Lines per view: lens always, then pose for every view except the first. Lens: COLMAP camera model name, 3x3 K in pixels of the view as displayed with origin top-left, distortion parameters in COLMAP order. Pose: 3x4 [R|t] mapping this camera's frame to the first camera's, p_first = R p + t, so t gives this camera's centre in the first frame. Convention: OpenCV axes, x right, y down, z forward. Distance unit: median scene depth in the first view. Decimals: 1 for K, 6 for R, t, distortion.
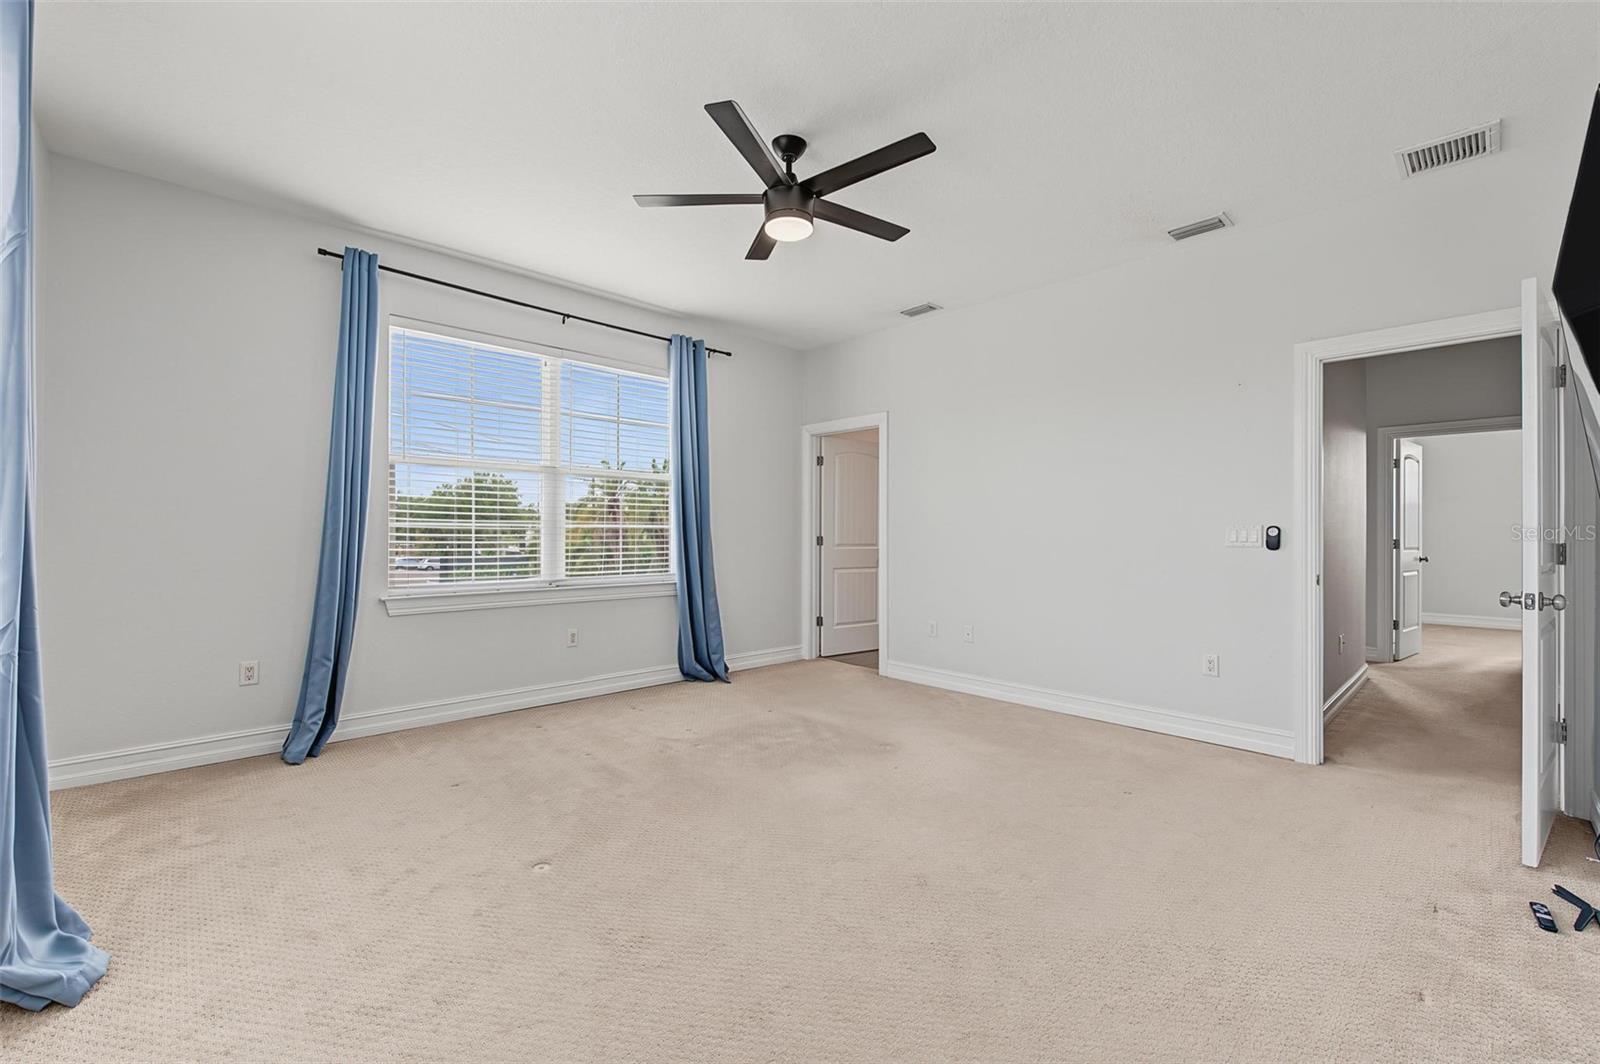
lens RADIAL K [[647.2, 0, 754.9], [0, 647.2, 522.0], [0, 0, 1]] dist [-0.001558, -0.000292]
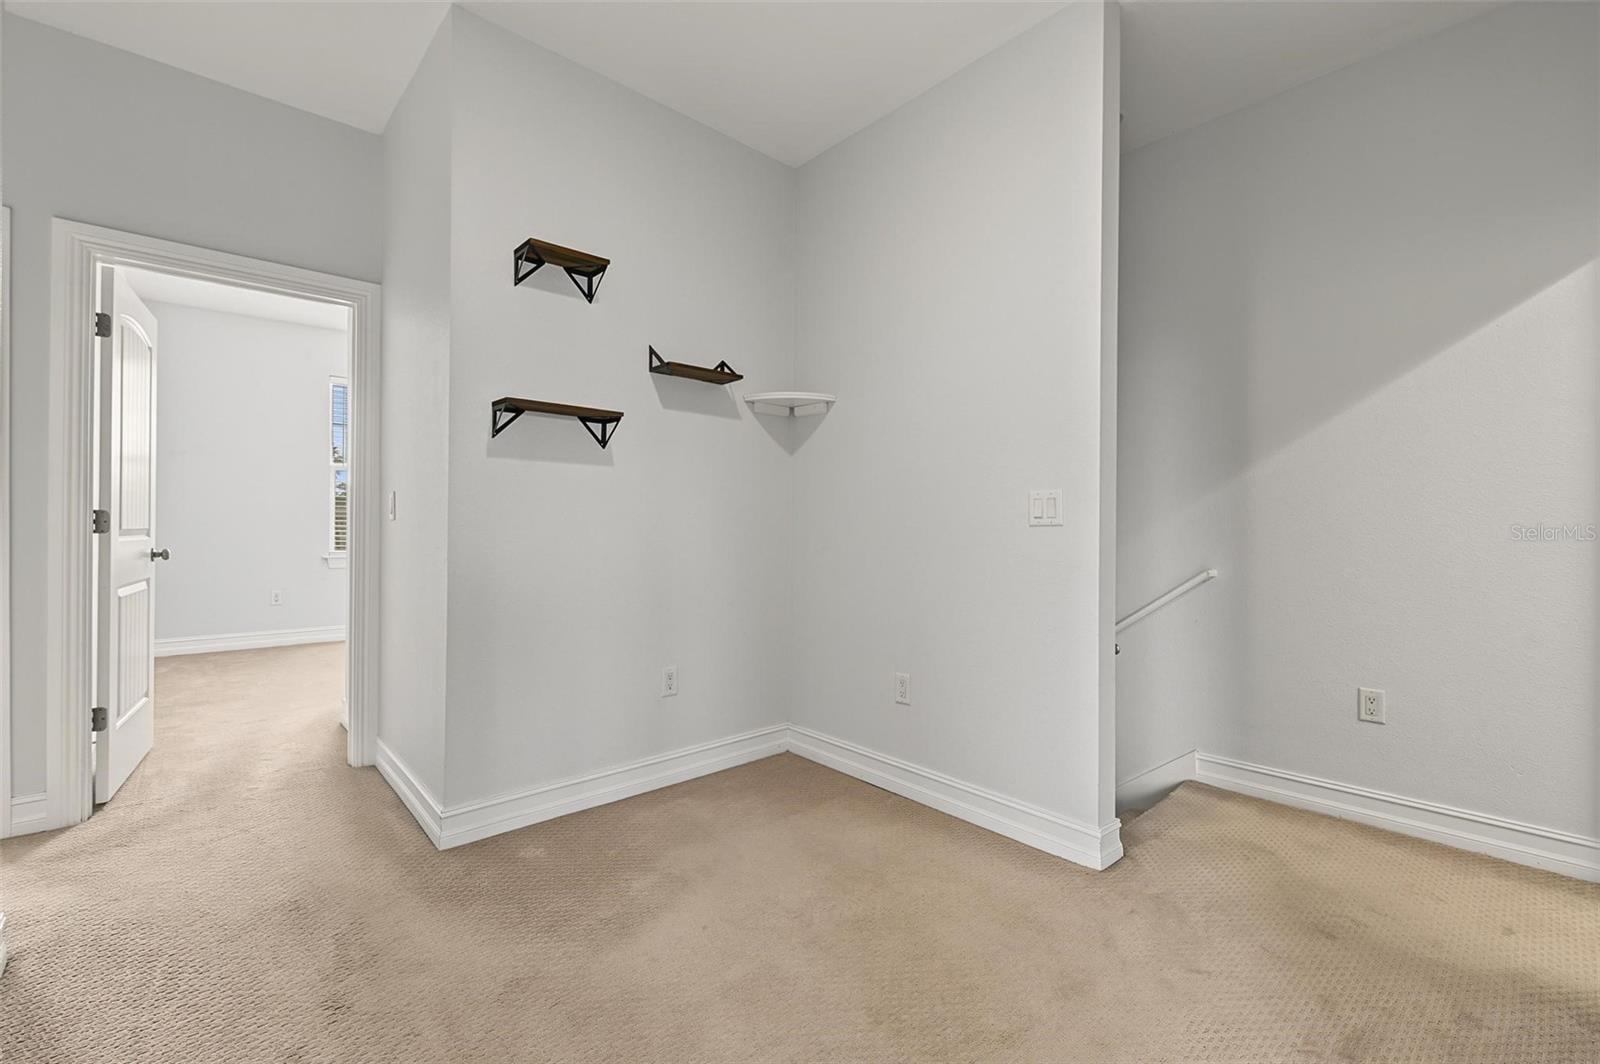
lens RADIAL K [[680.4, 0, 800.0], [0, 680.4, 532.0], [0, 0, 1]] dist [0.002912, 0.000079]
pose [[-0.002997, -0.013385, 0.999906, 0.536516], [-0.028369, 0.999509, 0.013294, 0.021131], [-0.999593, -0.028326, -0.003375, 0.535606]]
